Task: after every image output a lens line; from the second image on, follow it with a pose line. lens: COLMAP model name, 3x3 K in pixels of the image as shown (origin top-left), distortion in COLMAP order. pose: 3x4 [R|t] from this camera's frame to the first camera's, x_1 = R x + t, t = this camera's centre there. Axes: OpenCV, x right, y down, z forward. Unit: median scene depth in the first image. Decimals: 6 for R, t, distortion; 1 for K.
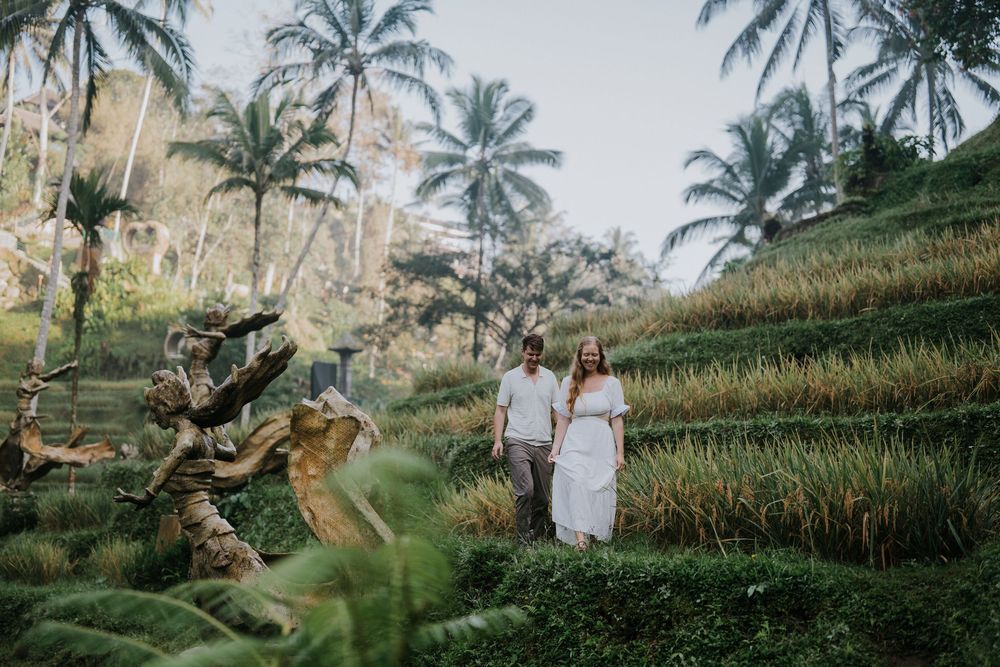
lens RADIAL K [[1376.5, 0, 500.0], [0, 1376.5, 333.5], [0, 0, 1]] dist [-0.154060, 0.986773]
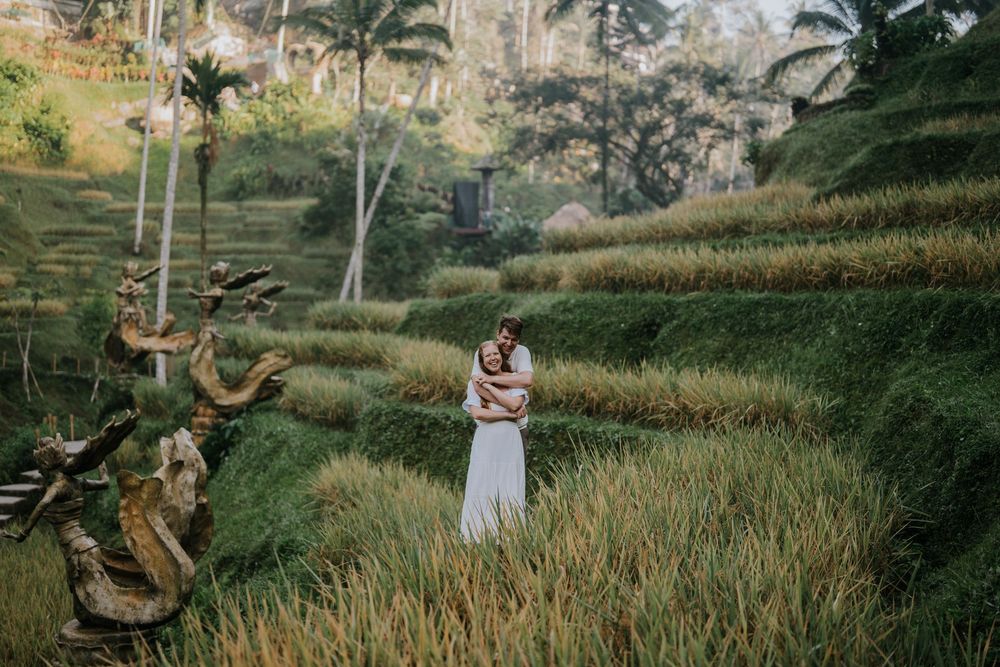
lens RADIAL K [[1376.5, 0, 500.0], [0, 1376.5, 333.5], [0, 0, 1]] dist [-0.154060, 0.986773]
pose [[0.988091, -0.008058, -0.153657, 0.079125], [0.033986, 0.985392, 0.166874, -0.053127], [0.150067, -0.170109, 0.973932, -0.060094]]
